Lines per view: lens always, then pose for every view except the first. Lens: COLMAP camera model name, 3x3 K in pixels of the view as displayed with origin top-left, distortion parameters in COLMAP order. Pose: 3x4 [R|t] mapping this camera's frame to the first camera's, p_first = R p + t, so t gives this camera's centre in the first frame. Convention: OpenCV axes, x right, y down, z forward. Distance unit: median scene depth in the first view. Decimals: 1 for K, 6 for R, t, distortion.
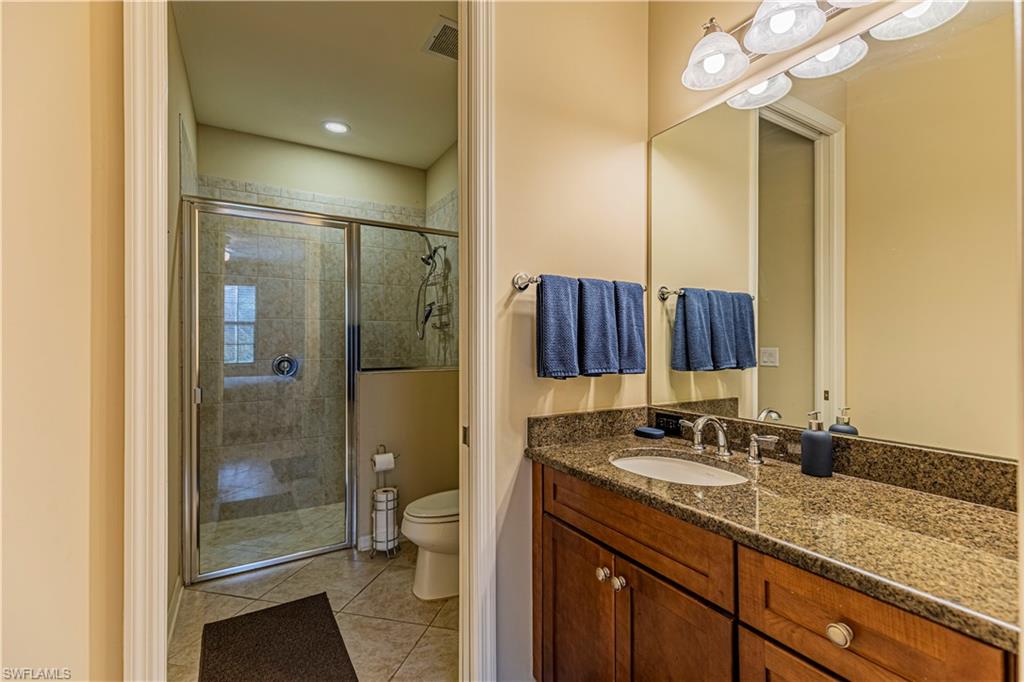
lens RADIAL K [[450.2, 0, 512.3], [0, 450.2, 341.4], [0, 0, 1]] dist [0.000469, -0.000135]
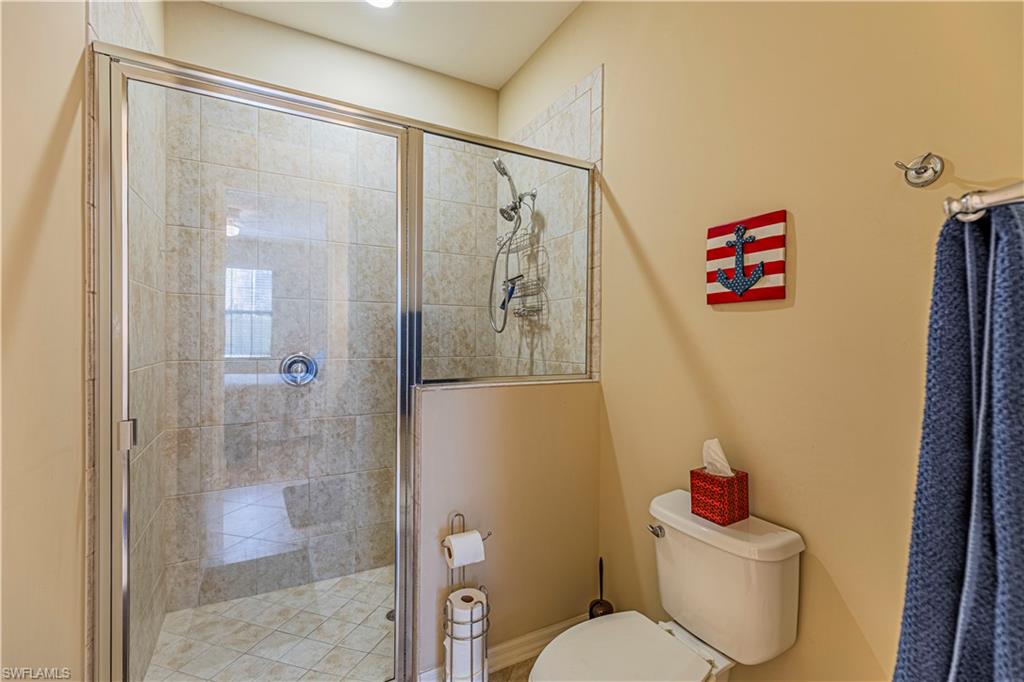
lens RADIAL K [[450.2, 0, 511.5], [0, 450.2, 341.7], [0, 0, 1]] dist [0.000469, -0.000135]
pose [[0.999011, 0.011019, -0.043072, -0.154721], [-0.010468, 0.999861, 0.013015, 0.000978], [0.043209, -0.012551, 0.998987, 0.334493]]
